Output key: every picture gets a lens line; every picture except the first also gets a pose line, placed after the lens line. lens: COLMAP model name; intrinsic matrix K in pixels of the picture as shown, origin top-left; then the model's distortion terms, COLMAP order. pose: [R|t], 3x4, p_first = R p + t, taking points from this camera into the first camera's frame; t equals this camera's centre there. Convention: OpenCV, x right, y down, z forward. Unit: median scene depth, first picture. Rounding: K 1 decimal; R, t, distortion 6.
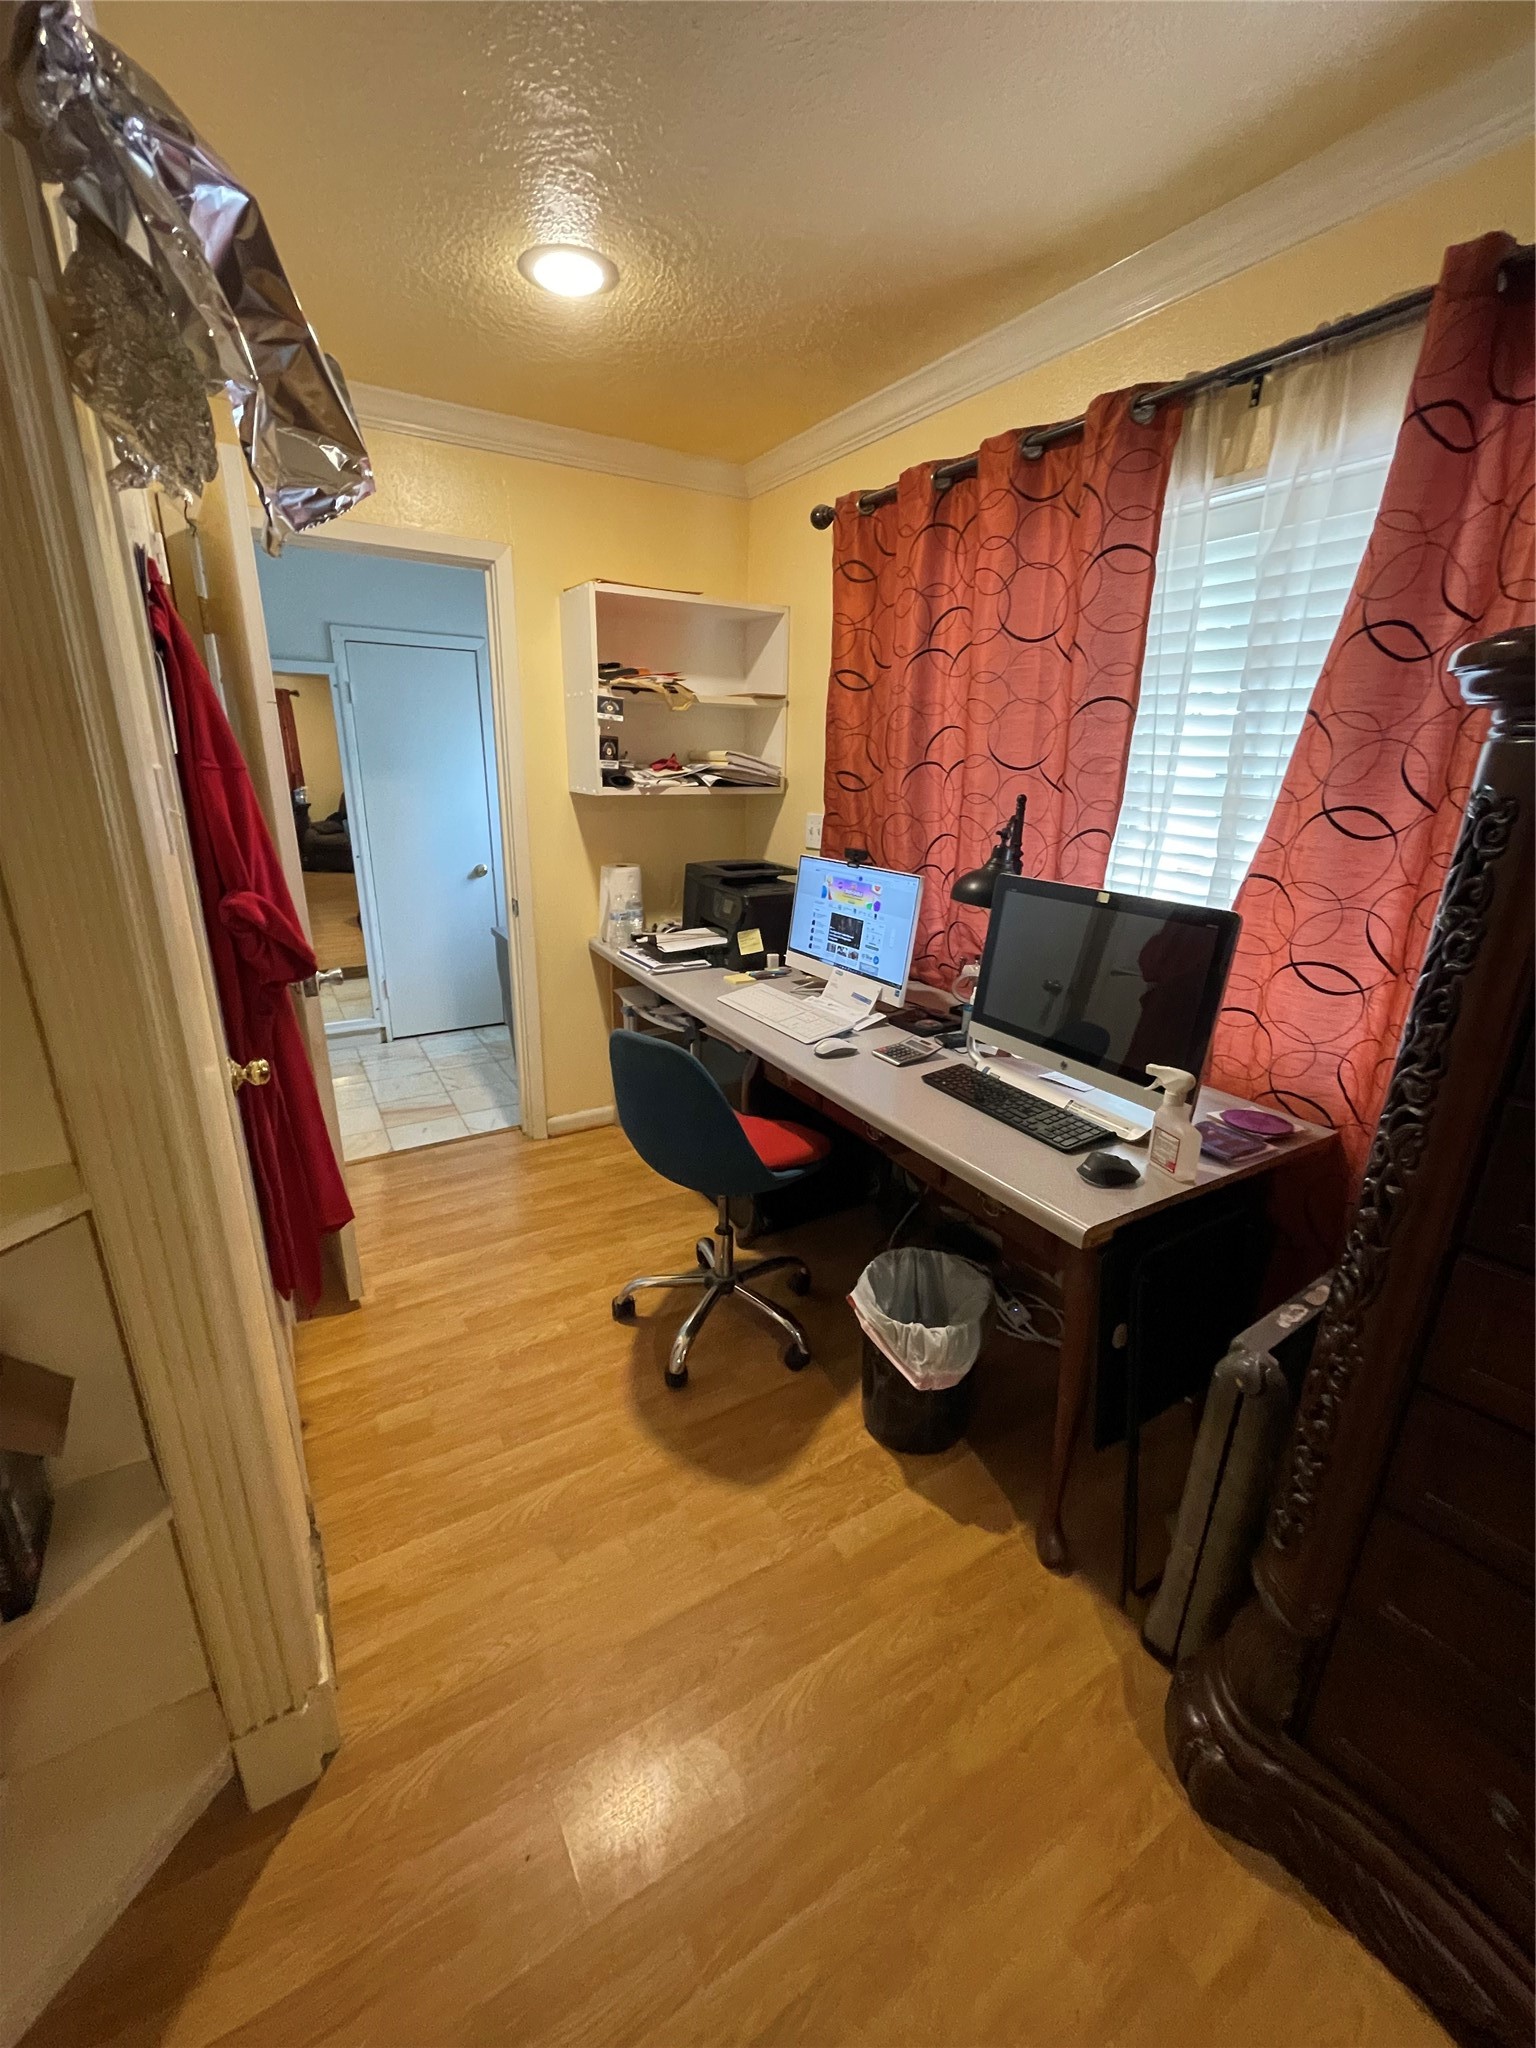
lens RADIAL K [[830.9, 0, 764.2], [0, 830.9, 1023.8], [0, 0, 1]] dist [0.003083, 0.000339]
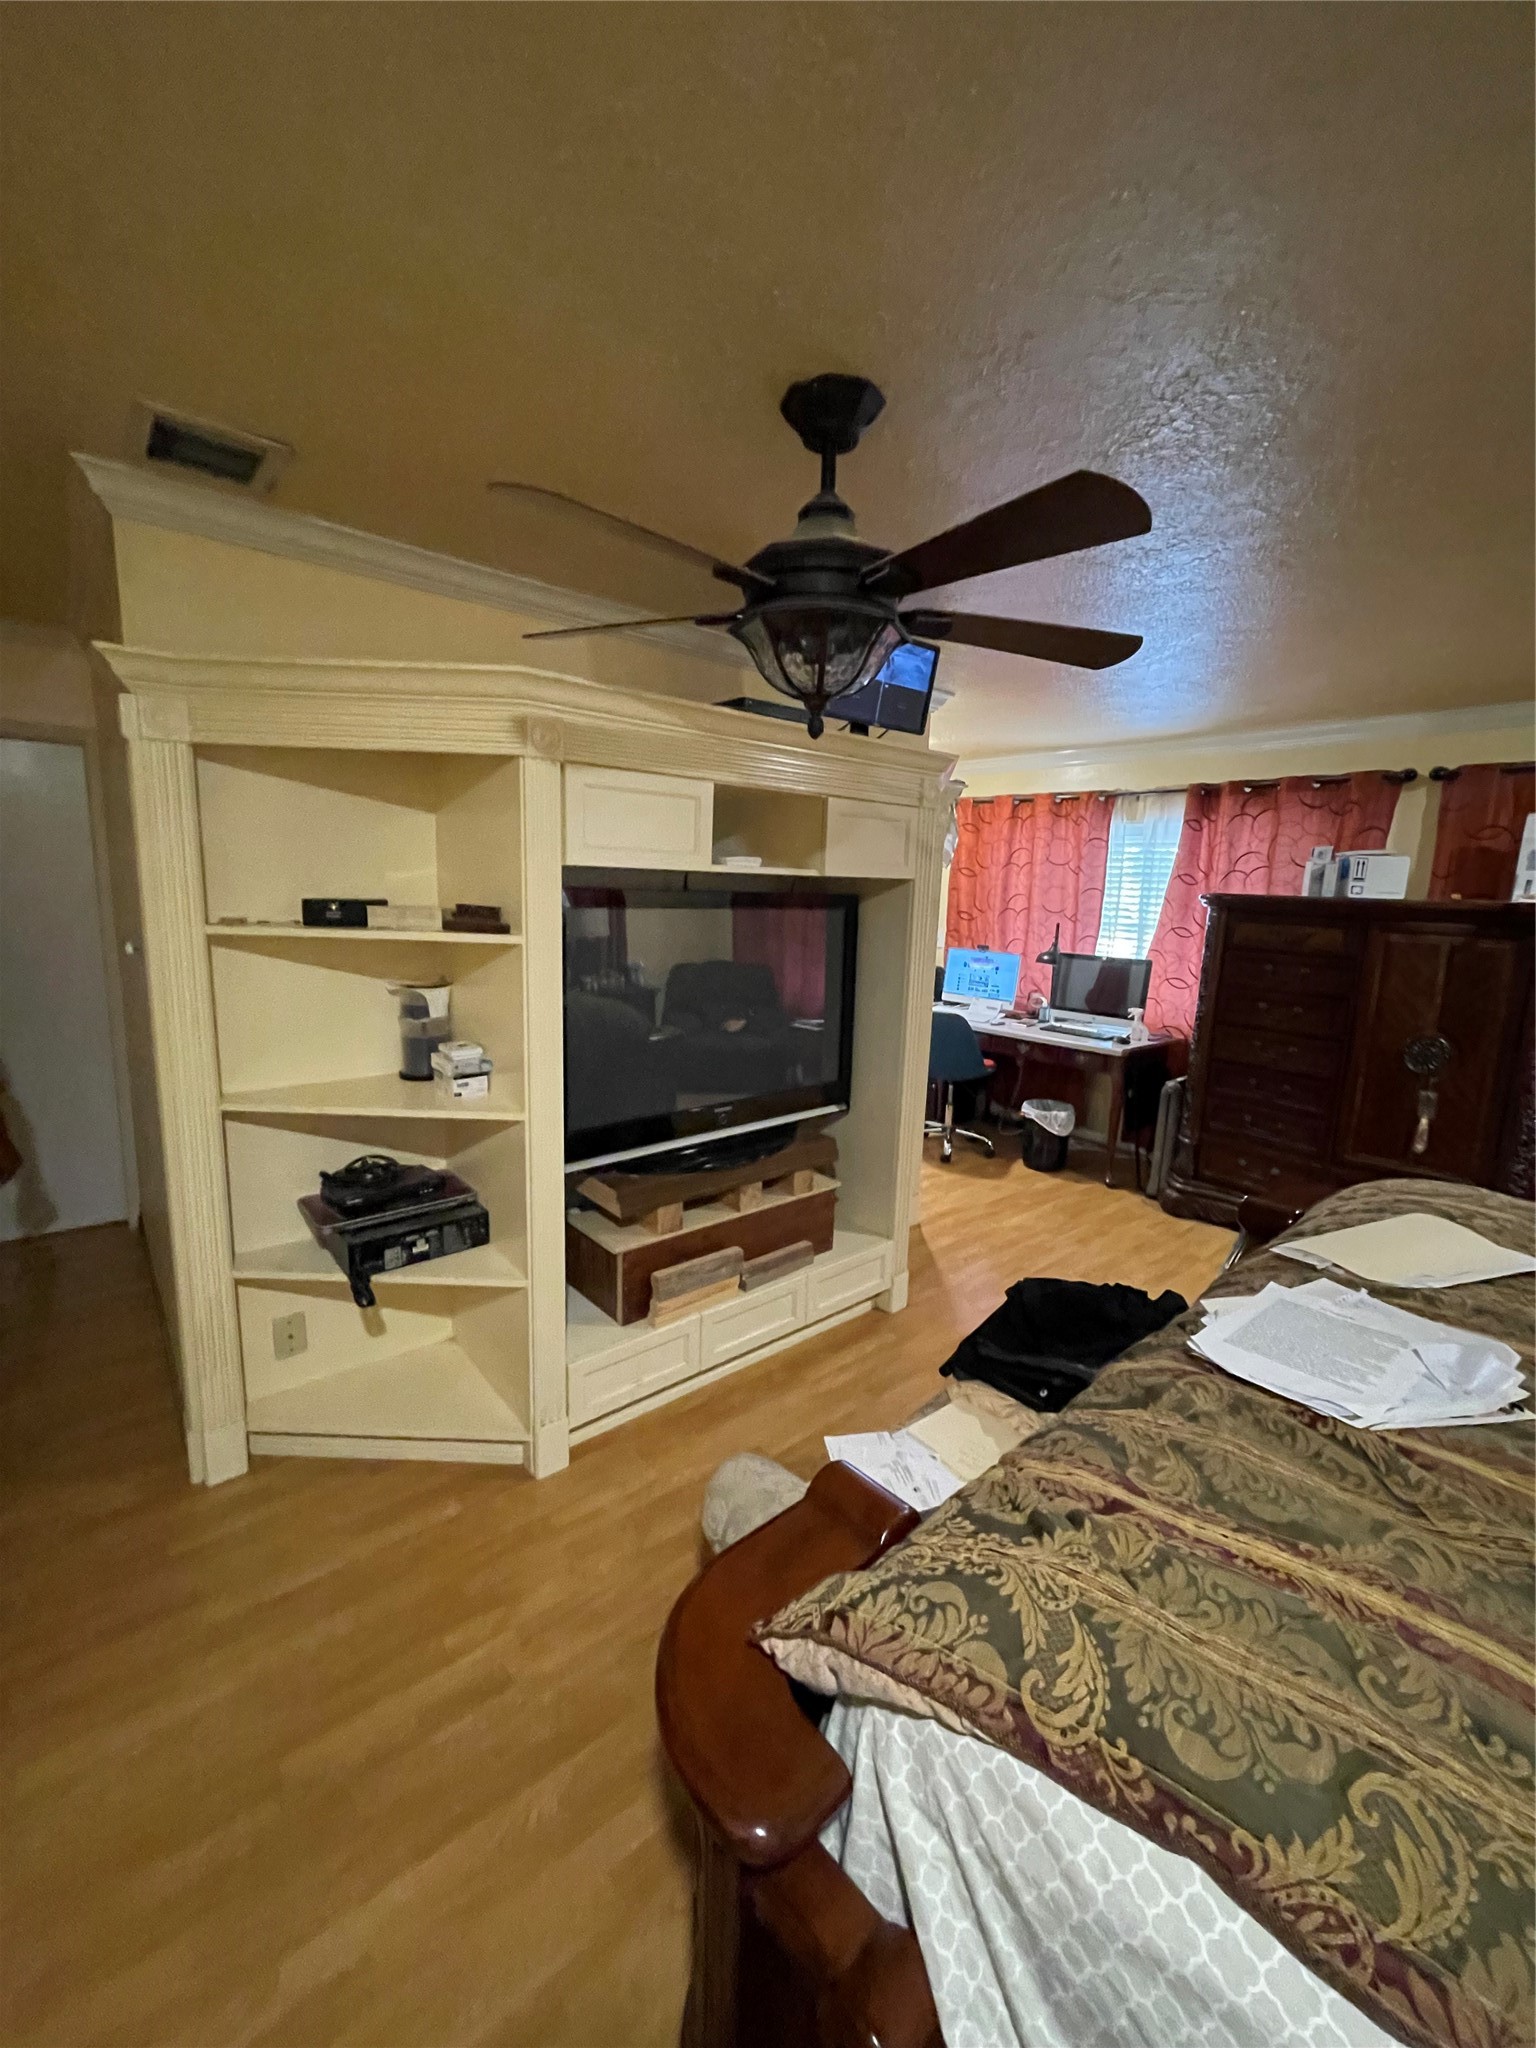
lens RADIAL K [[830.9, 0, 771.6], [0, 830.9, 1025.7], [0, 0, 1]] dist [0.003083, 0.000339]
pose [[0.986161, -0.014364, 0.165169, -1.087911], [0.037181, 0.990025, -0.135896, 0.386446], [-0.161570, 0.140157, 0.976858, -1.435473]]
